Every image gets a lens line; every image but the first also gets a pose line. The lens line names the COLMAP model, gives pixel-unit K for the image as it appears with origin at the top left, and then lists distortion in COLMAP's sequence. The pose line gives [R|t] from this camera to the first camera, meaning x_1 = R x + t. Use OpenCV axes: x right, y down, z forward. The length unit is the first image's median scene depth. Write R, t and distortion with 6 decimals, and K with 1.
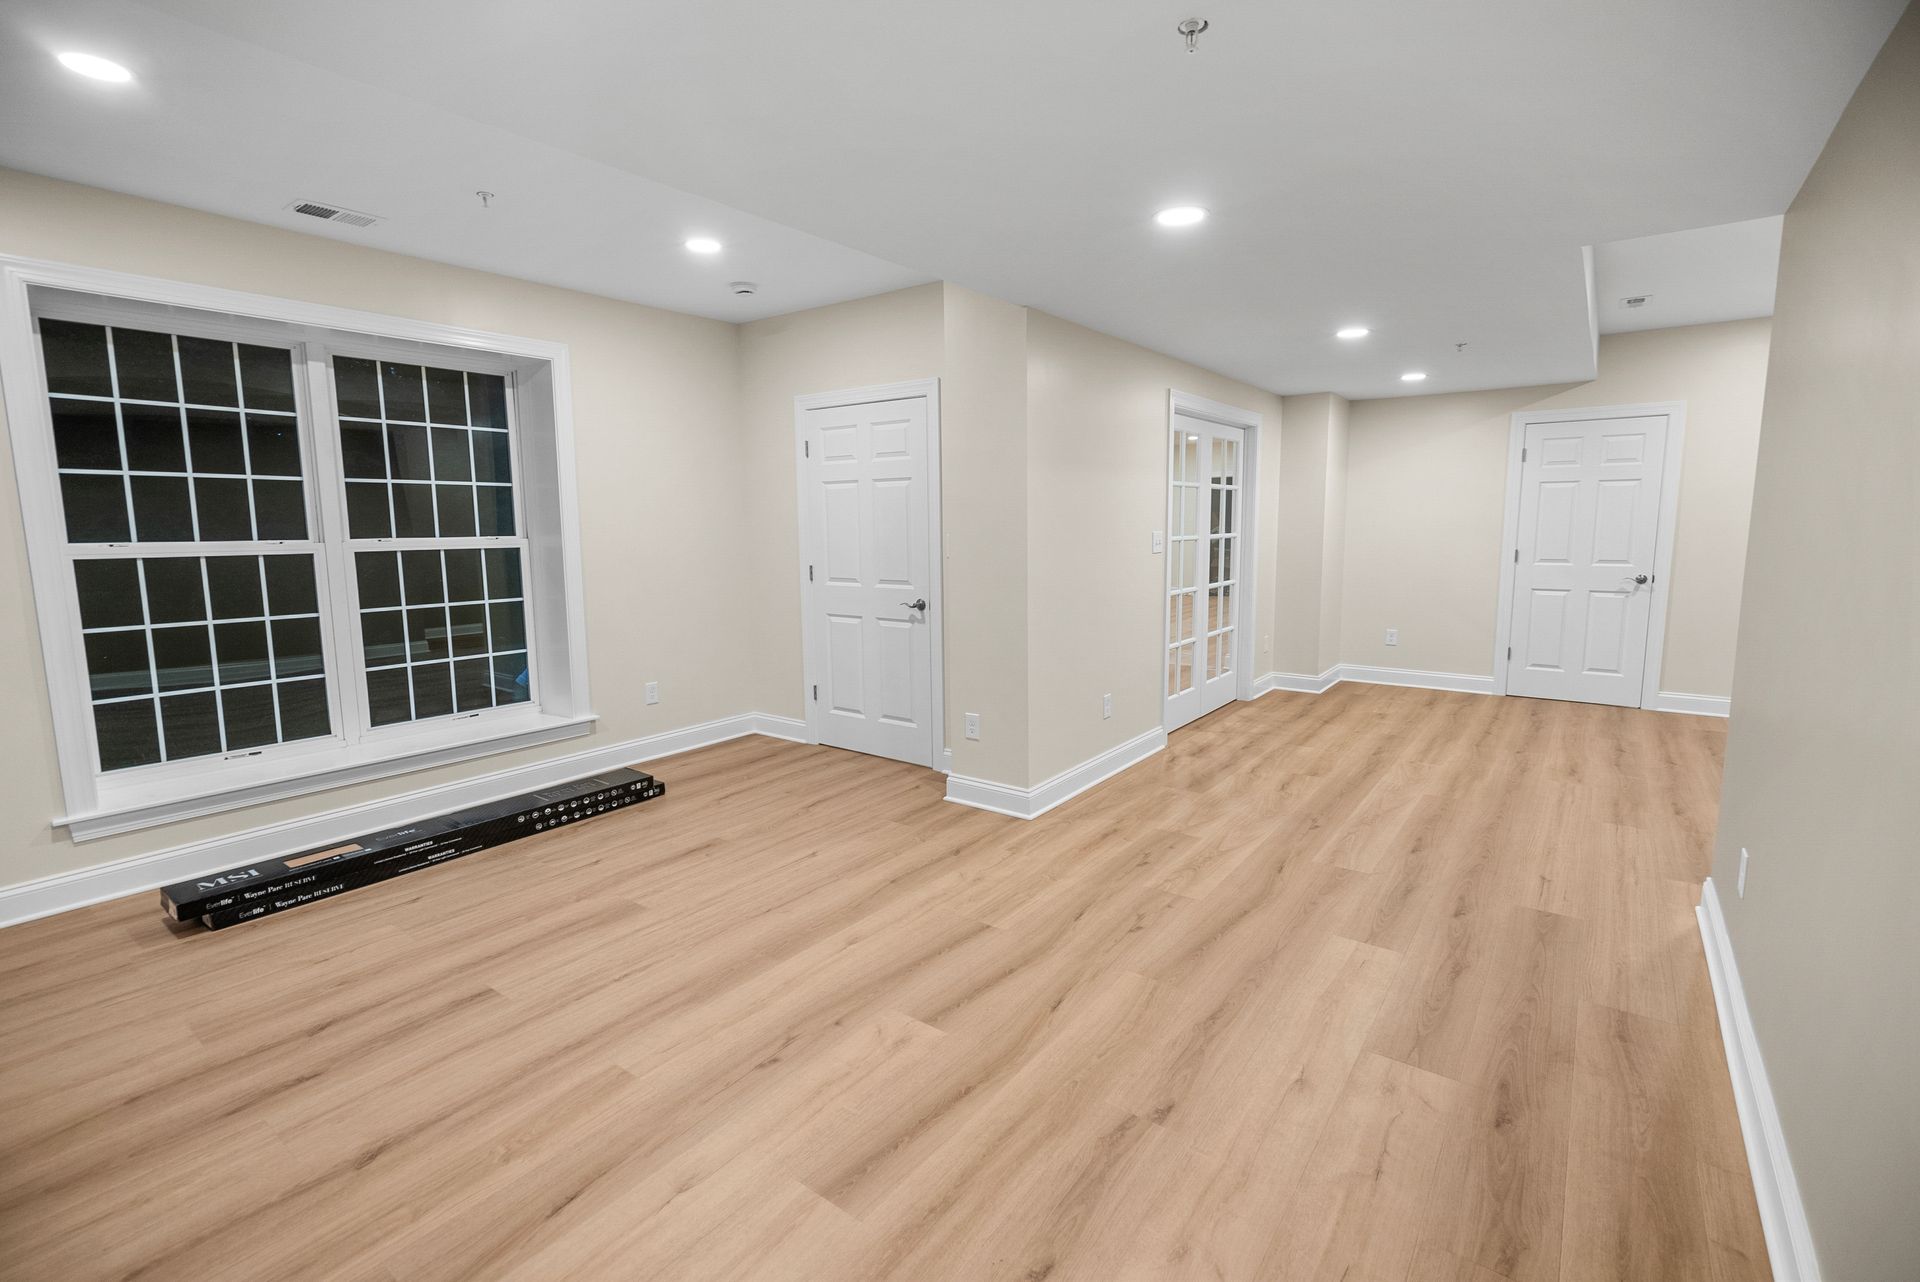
lens RADIAL K [[872.6, 0, 961.8], [0, 872.6, 636.1], [0, 0, 1]] dist [-0.003647, 0.001192]
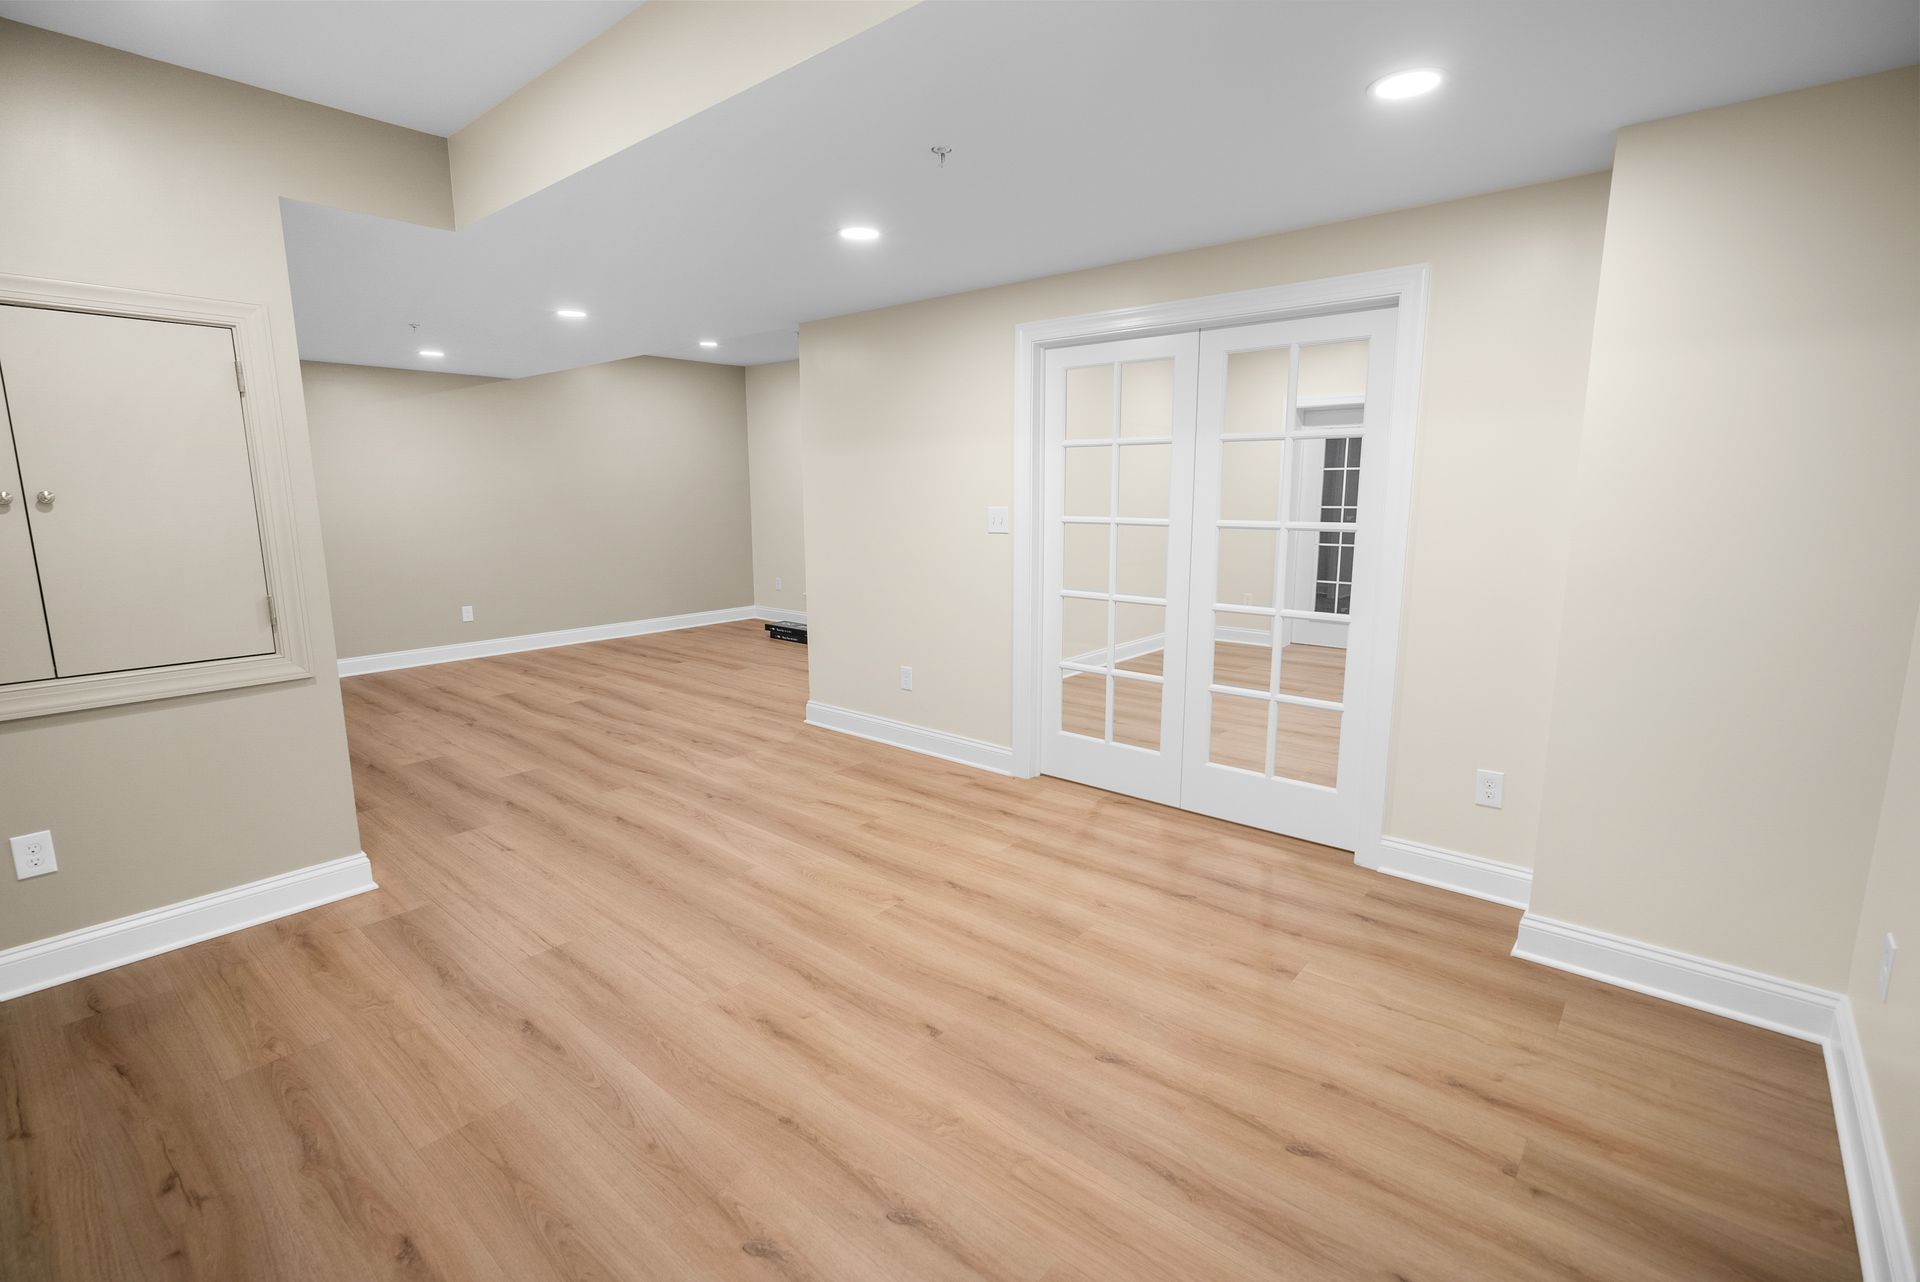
lens RADIAL K [[872.6, 0, 961.8], [0, 872.6, 636.1], [0, 0, 1]] dist [-0.003647, 0.001192]
pose [[-0.070349, 0.180285, -0.981095, 1.491046], [-0.130023, 0.973484, 0.188210, -0.216666], [0.989012, 0.140805, -0.045043, 1.438757]]
